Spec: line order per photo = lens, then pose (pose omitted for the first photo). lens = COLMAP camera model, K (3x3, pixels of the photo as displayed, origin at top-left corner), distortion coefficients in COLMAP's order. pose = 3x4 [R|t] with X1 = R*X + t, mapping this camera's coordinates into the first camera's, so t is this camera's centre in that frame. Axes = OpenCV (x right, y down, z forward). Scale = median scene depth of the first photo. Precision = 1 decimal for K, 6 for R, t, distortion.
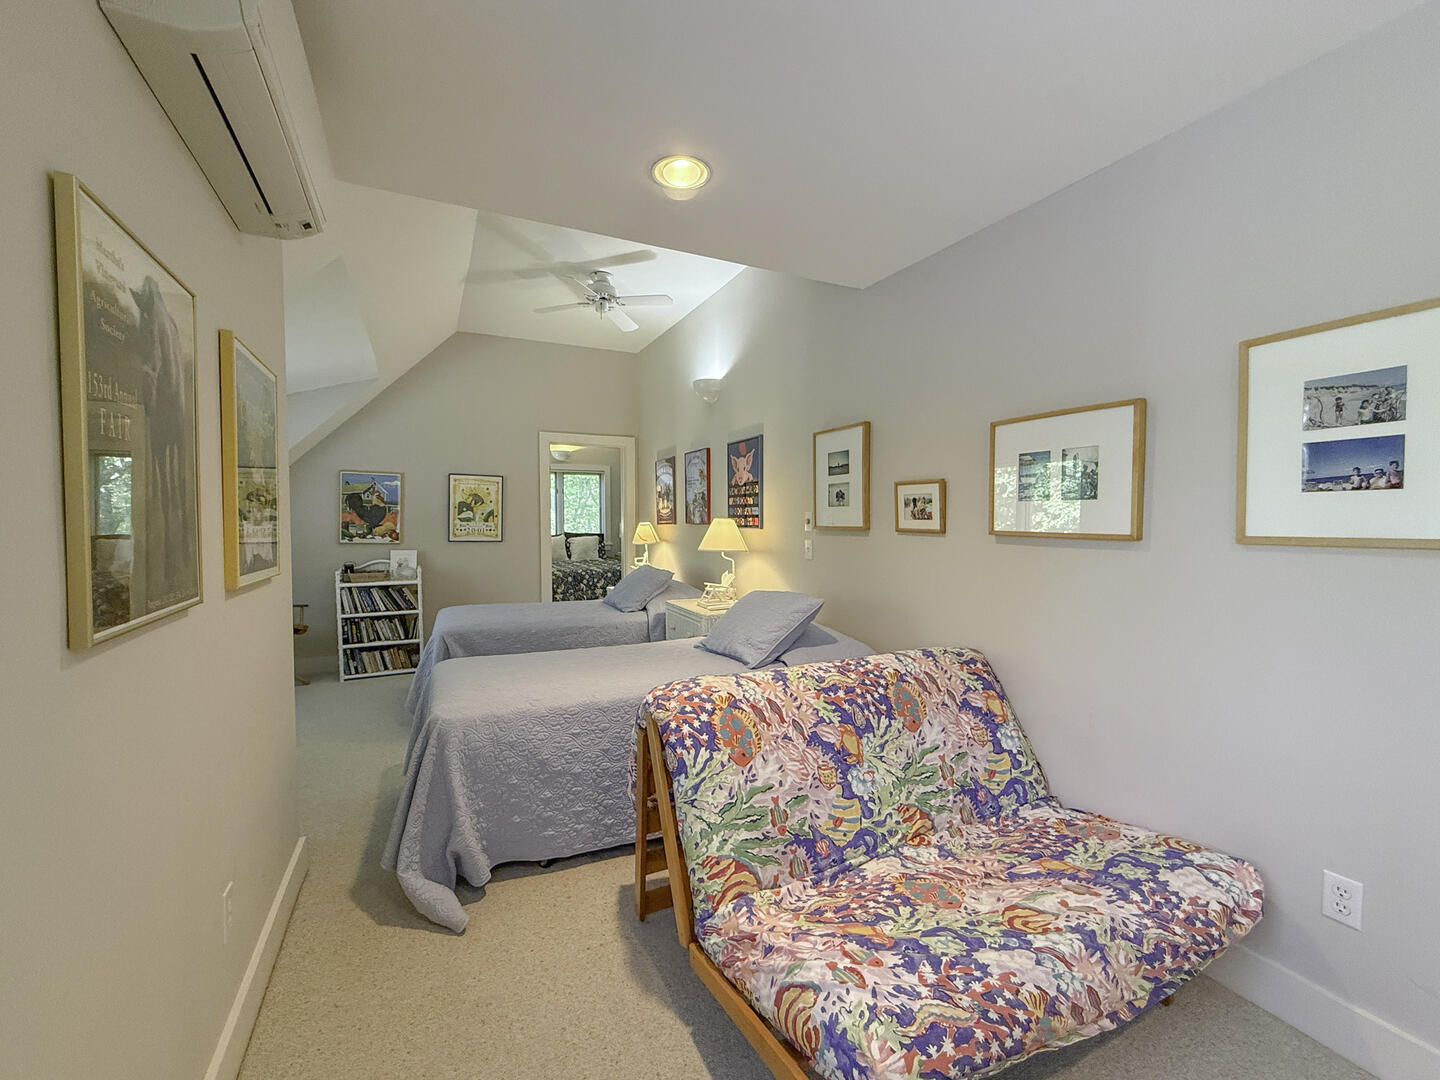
lens RADIAL K [[582.6, 0, 720.0], [0, 582.6, 540.0], [0, 0, 1]] dist [0.000541, 0.000134]
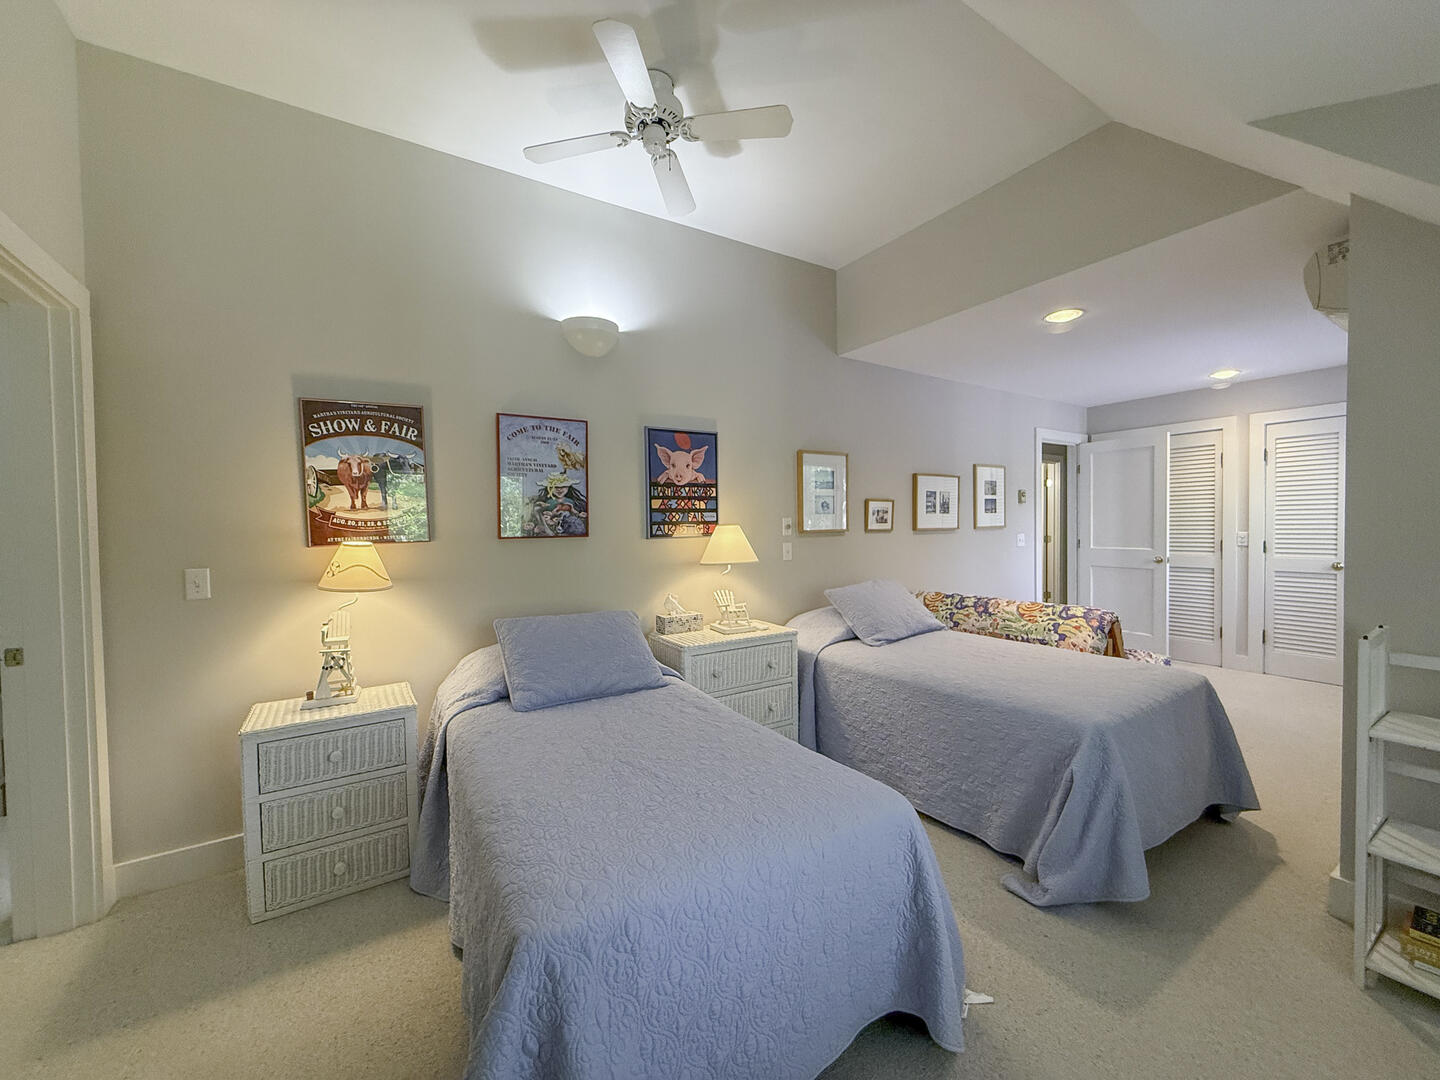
lens RADIAL K [[582.6, 0, 720.0], [0, 582.6, 540.0], [0, 0, 1]] dist [0.000541, 0.000134]
pose [[-0.105115, -0.028769, 0.994044, -1.063040], [0.049097, 0.998212, 0.034081, -0.056632], [-0.993247, 0.052387, -0.103515, 1.396445]]
